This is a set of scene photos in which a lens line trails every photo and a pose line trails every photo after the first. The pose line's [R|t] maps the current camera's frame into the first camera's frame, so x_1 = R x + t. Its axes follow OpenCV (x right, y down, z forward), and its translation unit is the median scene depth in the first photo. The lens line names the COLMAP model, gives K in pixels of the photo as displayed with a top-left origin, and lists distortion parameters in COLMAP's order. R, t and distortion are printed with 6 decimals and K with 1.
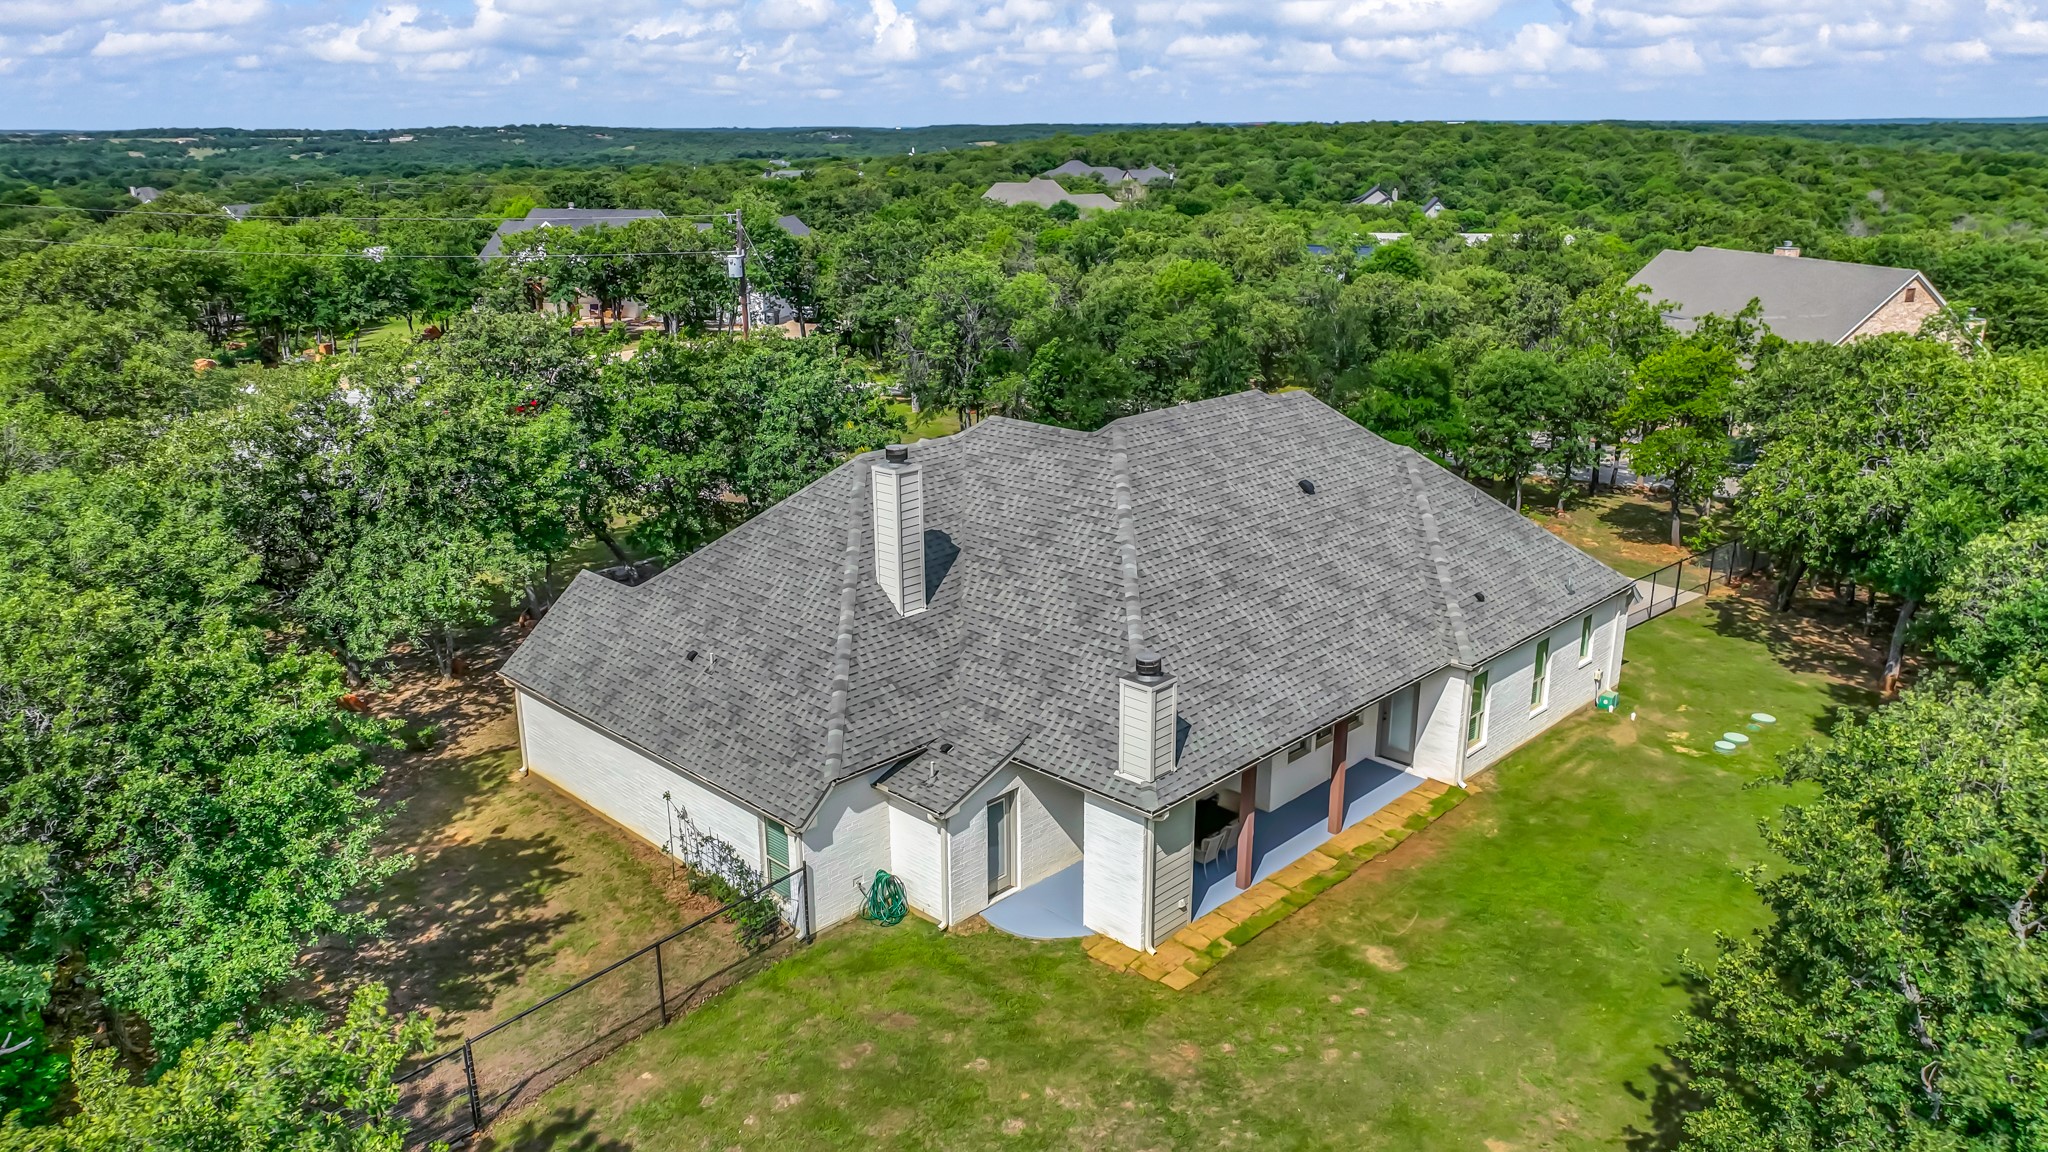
lens RADIAL K [[1436.7, 0, 1021.4], [0, 1436.7, 647.4], [0, 0, 1]] dist [-0.004063, -0.001934]
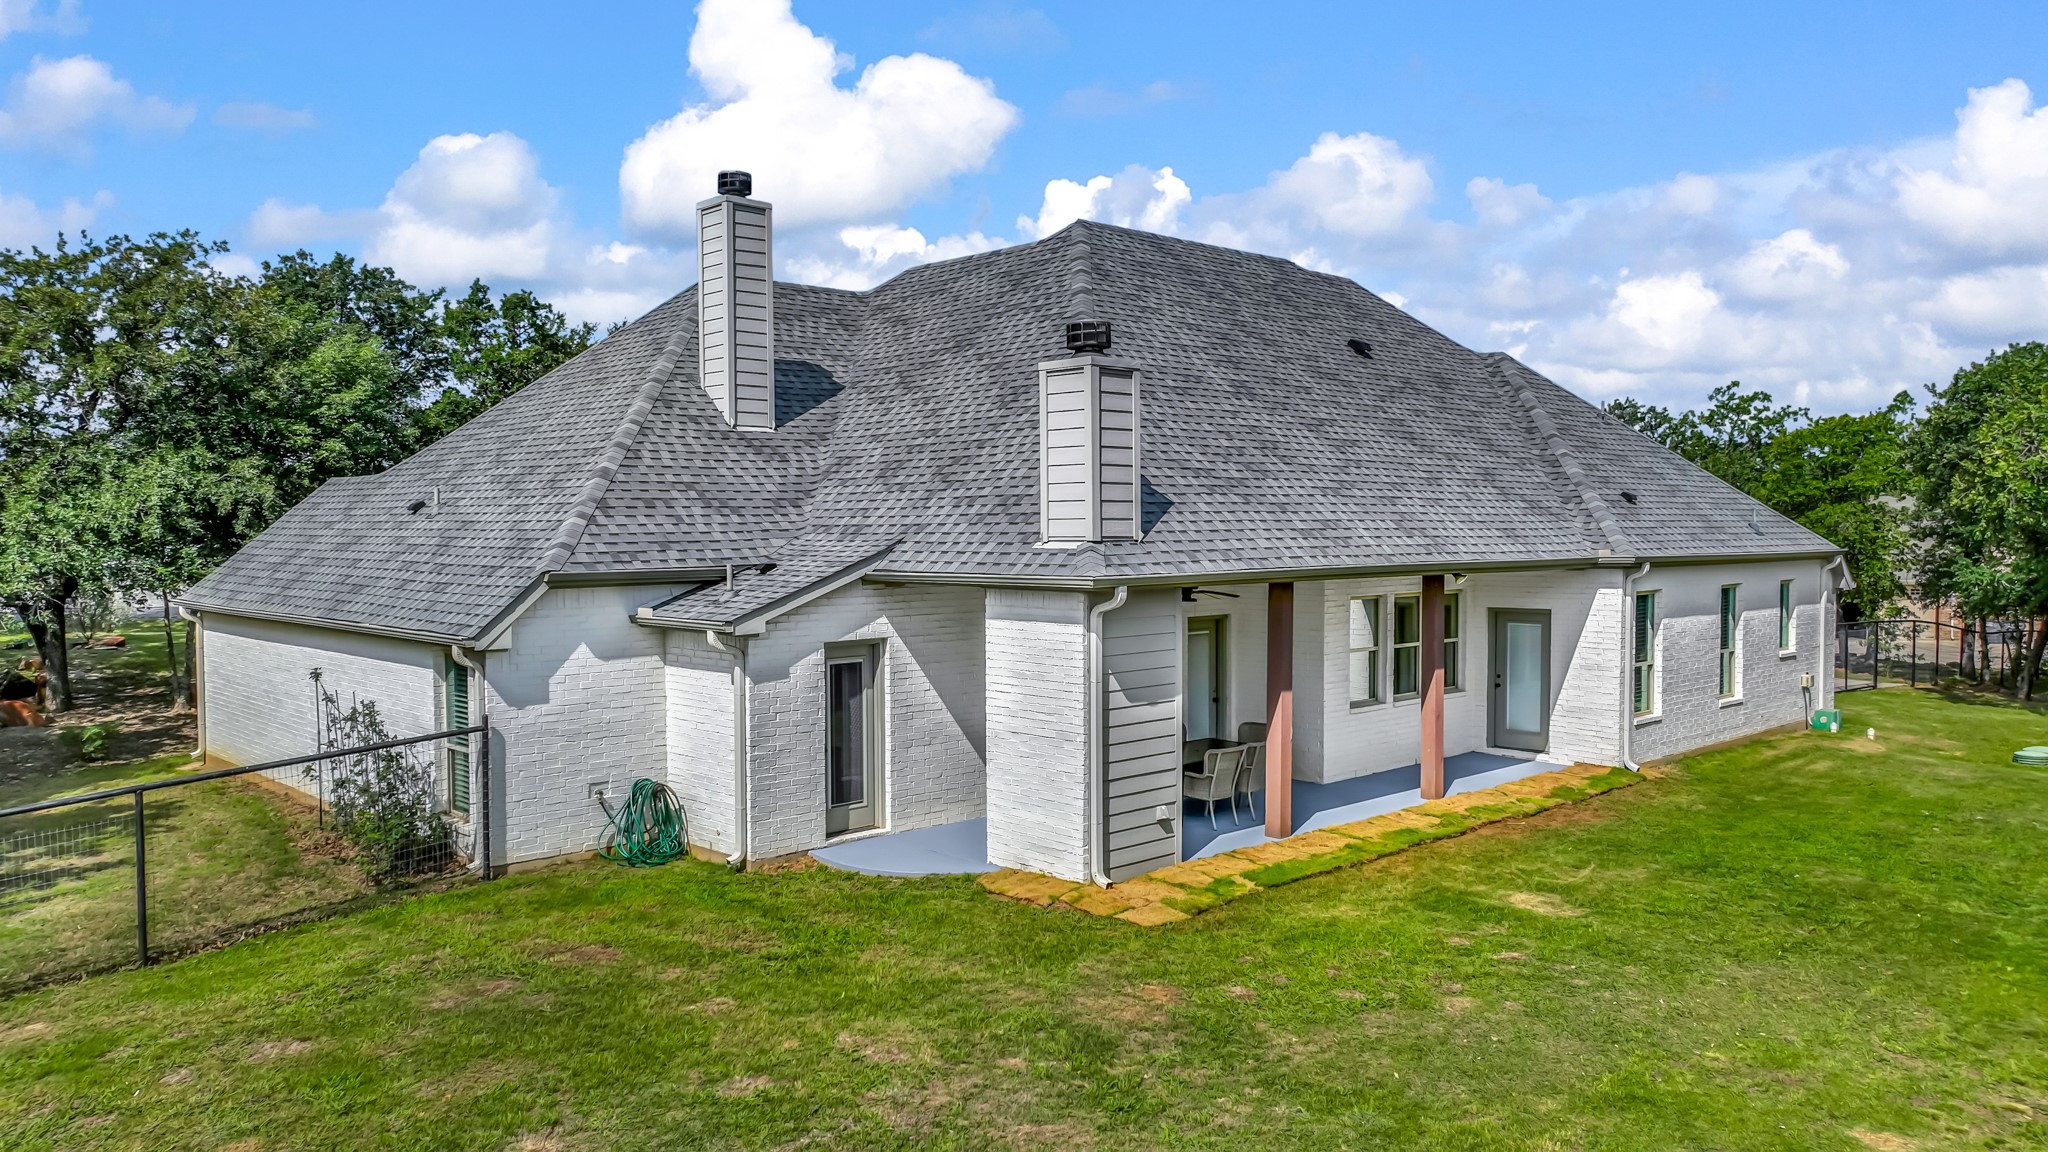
lens RADIAL K [[1462.1, 0, 1021.1], [0, 1462.1, 627.7], [0, 0, 1]] dist [0.007152, 0.004227]
pose [[0.999240, 0.004341, -0.038735, 0.078681], [-0.014385, 0.964690, -0.262995, 0.257235], [0.036225, 0.263352, 0.964019, 0.435578]]
